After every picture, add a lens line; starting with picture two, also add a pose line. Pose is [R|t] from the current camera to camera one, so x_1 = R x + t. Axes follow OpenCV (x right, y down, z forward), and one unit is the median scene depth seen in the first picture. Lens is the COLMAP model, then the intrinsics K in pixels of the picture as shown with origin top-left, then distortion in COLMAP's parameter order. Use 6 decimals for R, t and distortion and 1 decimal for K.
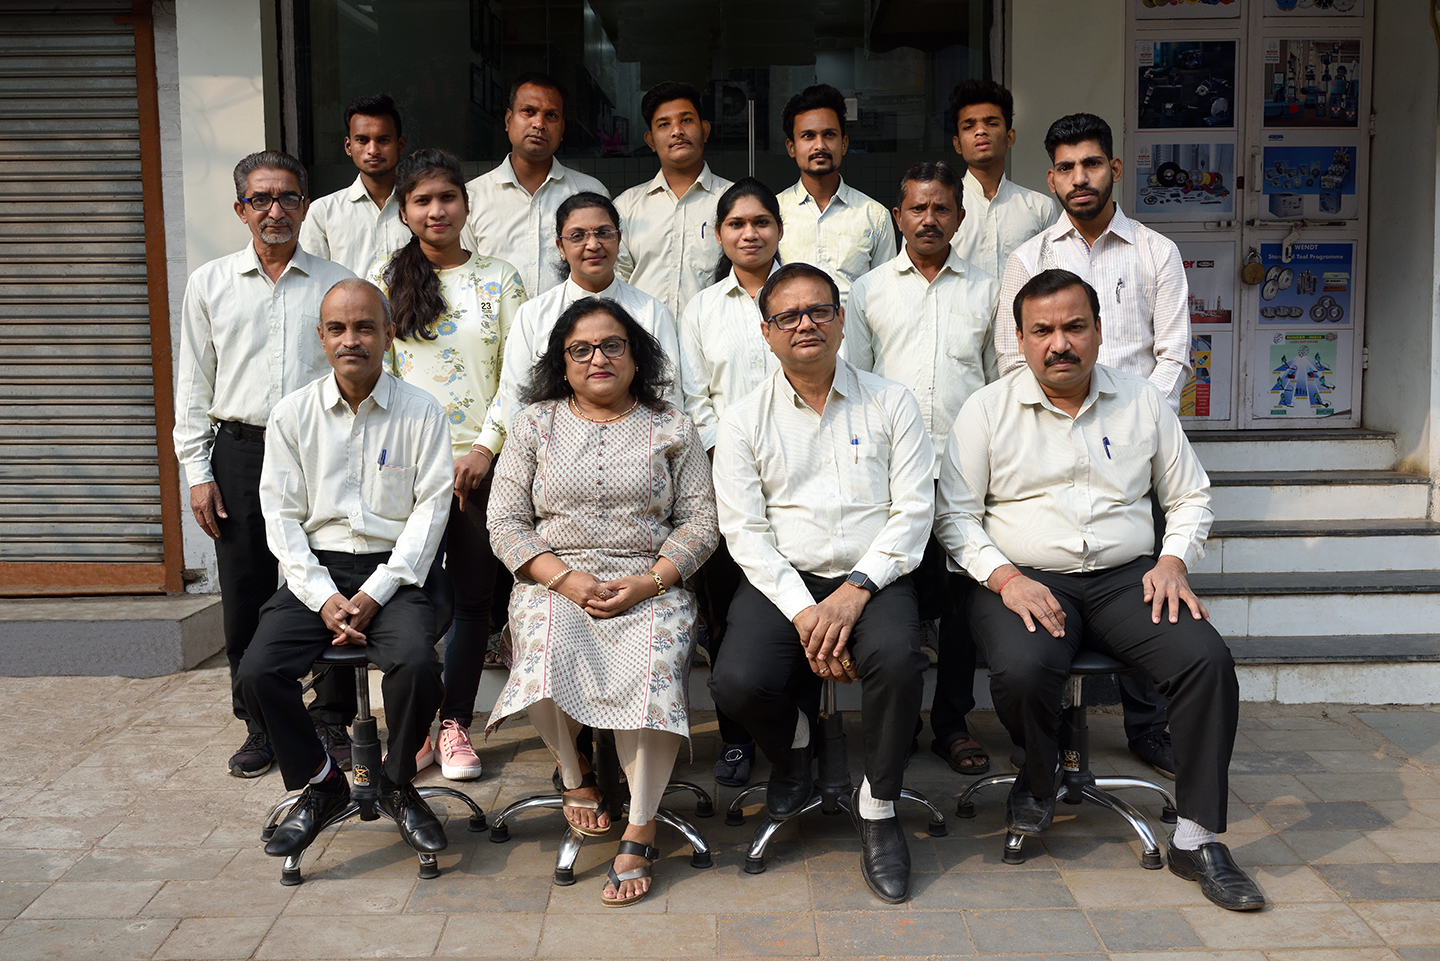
lens RADIAL K [[1557.6, 0, 720.0], [0, 1557.6, 480.5], [0, 0, 1]] dist [0.001926, 0.008170]
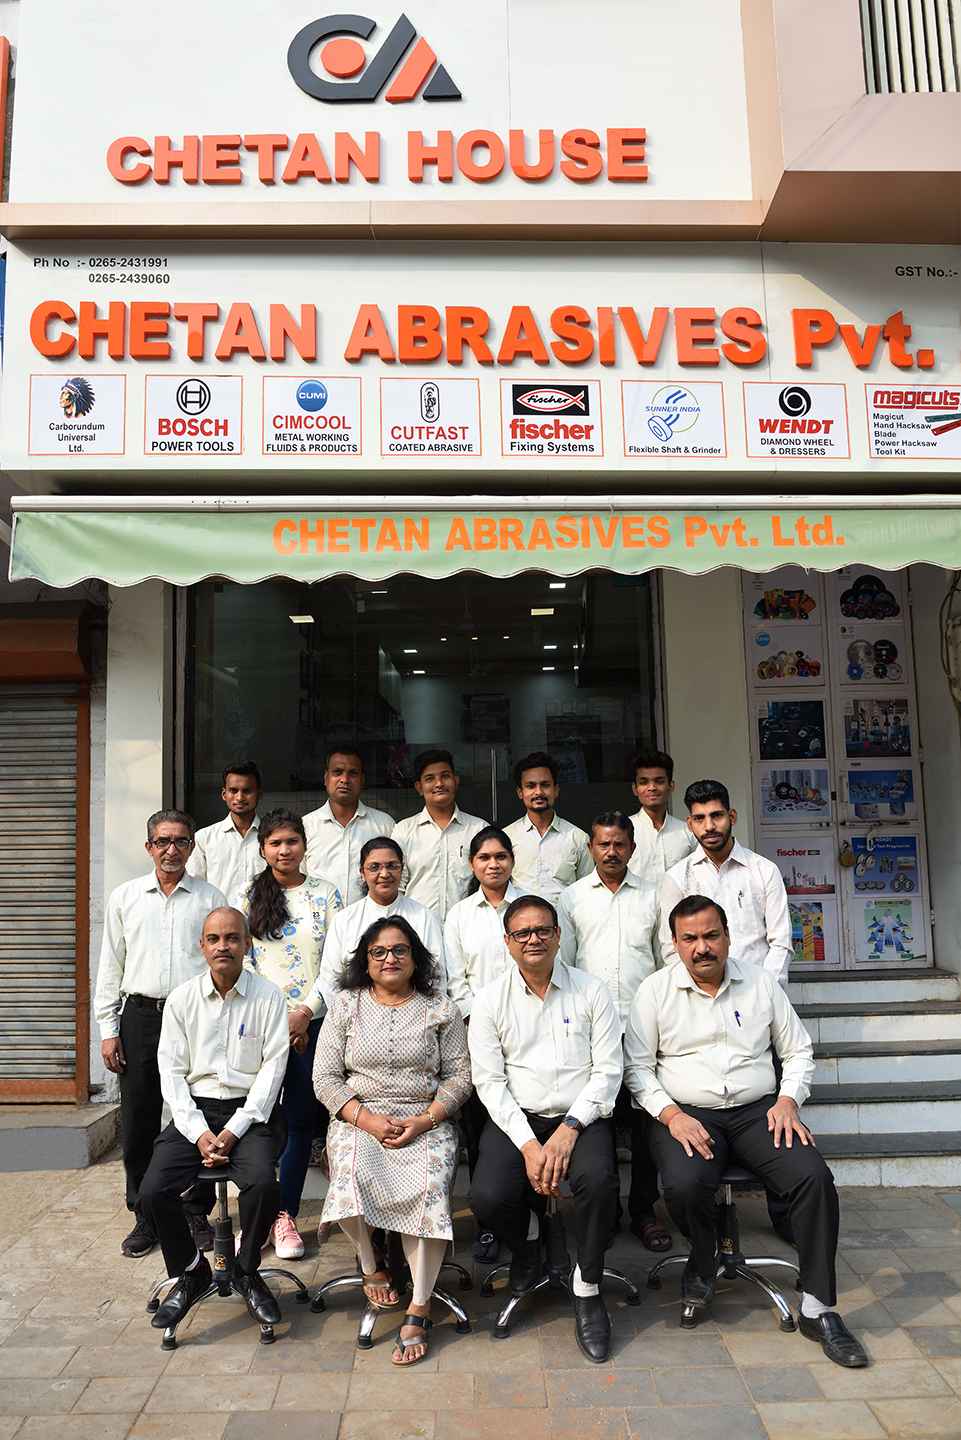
lens RADIAL K [[1158.1, 0, 464.2], [0, 1158.1, 720.7], [0, 0, 1]] dist [-0.010489, 0.005695]
pose [[0.999855, -0.013631, -0.010249, 0.006747], [0.011160, 0.977375, -0.211221, -0.064961], [0.012897, 0.211076, 0.977385, -0.116692]]
